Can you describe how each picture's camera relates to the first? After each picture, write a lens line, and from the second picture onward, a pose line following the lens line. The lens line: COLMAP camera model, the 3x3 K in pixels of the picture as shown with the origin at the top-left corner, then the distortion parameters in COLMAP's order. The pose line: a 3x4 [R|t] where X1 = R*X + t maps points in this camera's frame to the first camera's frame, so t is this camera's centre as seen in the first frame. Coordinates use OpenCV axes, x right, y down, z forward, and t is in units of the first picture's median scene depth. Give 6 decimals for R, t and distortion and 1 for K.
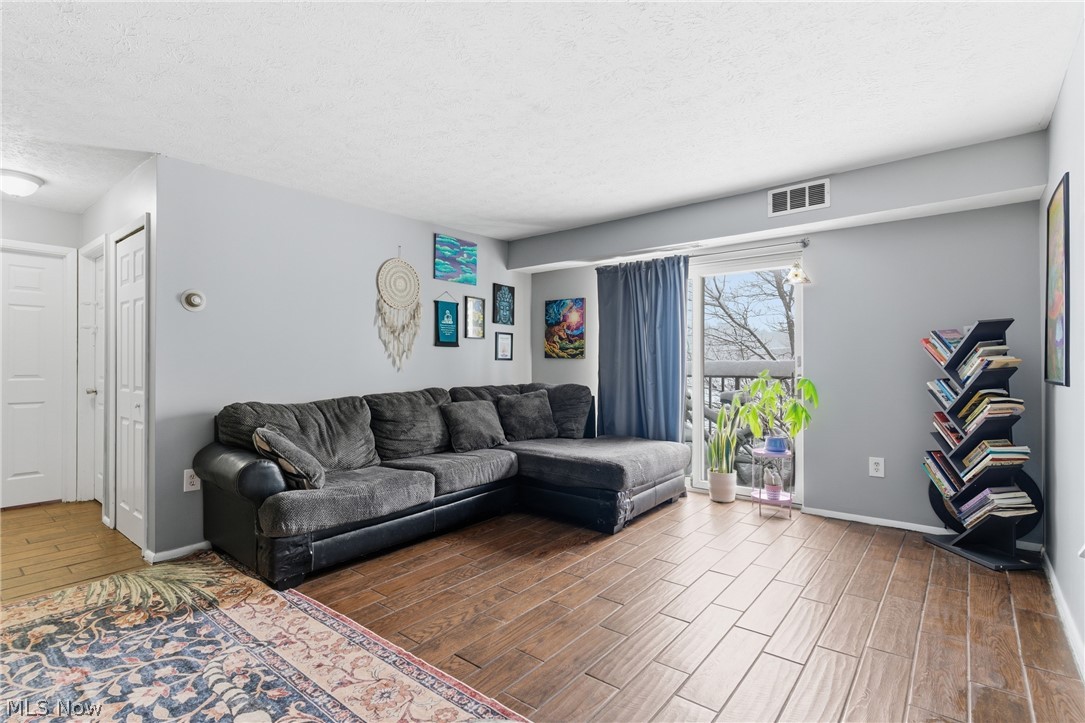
lens RADIAL K [[521.4, 0, 539.4], [0, 521.4, 355.6], [0, 0, 1]] dist [-0.001732, -0.000335]
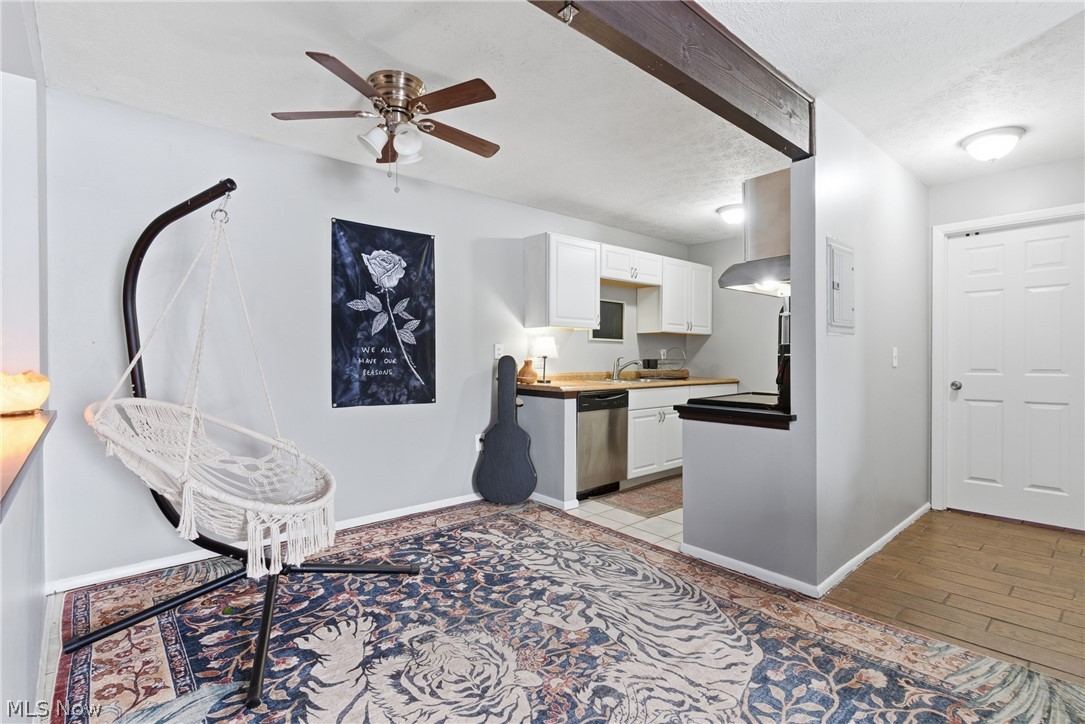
lens RADIAL K [[518.5, 0, 540.5], [0, 518.5, 366.7], [0, 0, 1]] dist [0.002110, 0.000337]
pose [[-0.163143, 0.013385, -0.986512, -0.039953], [0.021252, 0.999724, 0.010050, 0.009022], [0.986374, -0.019326, -0.163382, 0.444660]]
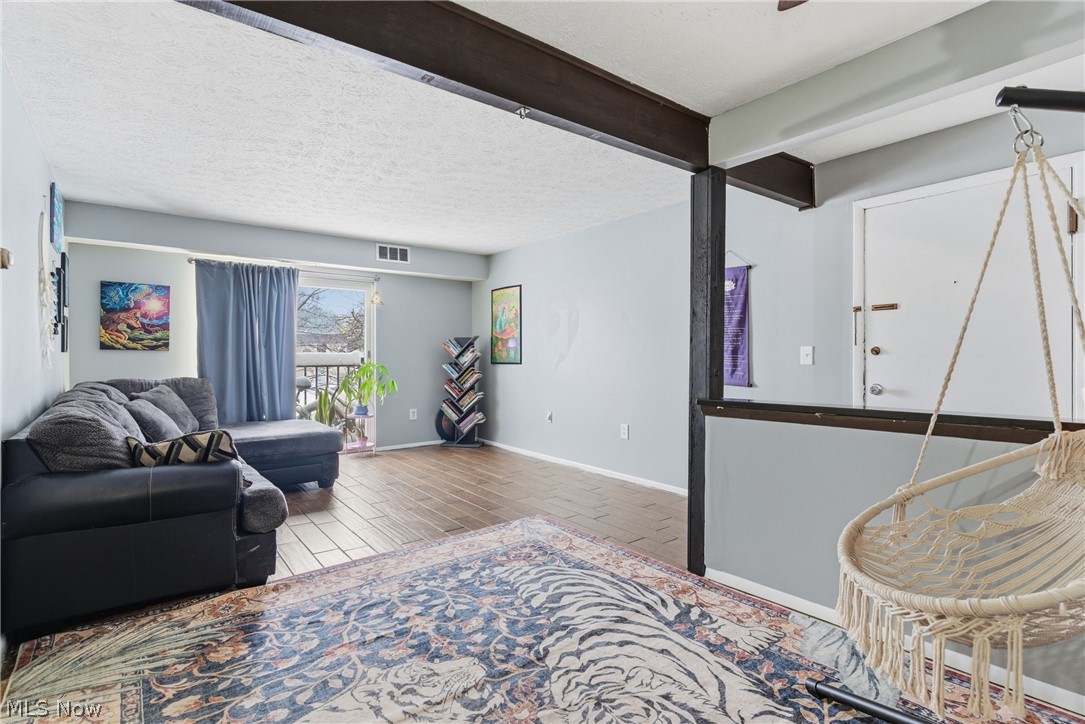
lens RADIAL K [[521.4, 0, 539.4], [0, 521.4, 356.1], [0, 0, 1]] dist [-0.001732, -0.000335]
pose [[0.219312, -0.003460, 0.975649, -1.139711], [-0.017475, 0.999819, 0.007474, -0.005188], [-0.975498, -0.018688, 0.219212, 0.230271]]
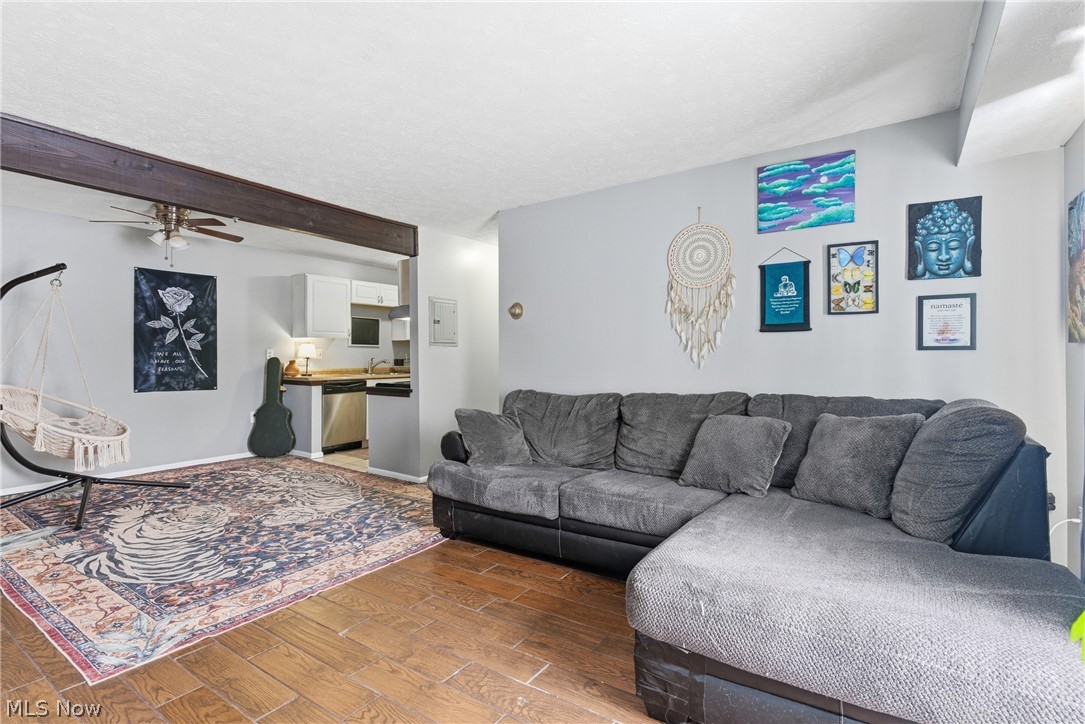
lens RADIAL K [[521.4, 0, 539.4], [0, 521.4, 356.1], [0, 0, 1]] dist [-0.001732, -0.000335]
pose [[0.082683, -0.001926, -0.996574, 0.678615], [0.022444, 0.999748, -0.000070, 0.010403], [0.996323, -0.022361, 0.082706, 0.958689]]
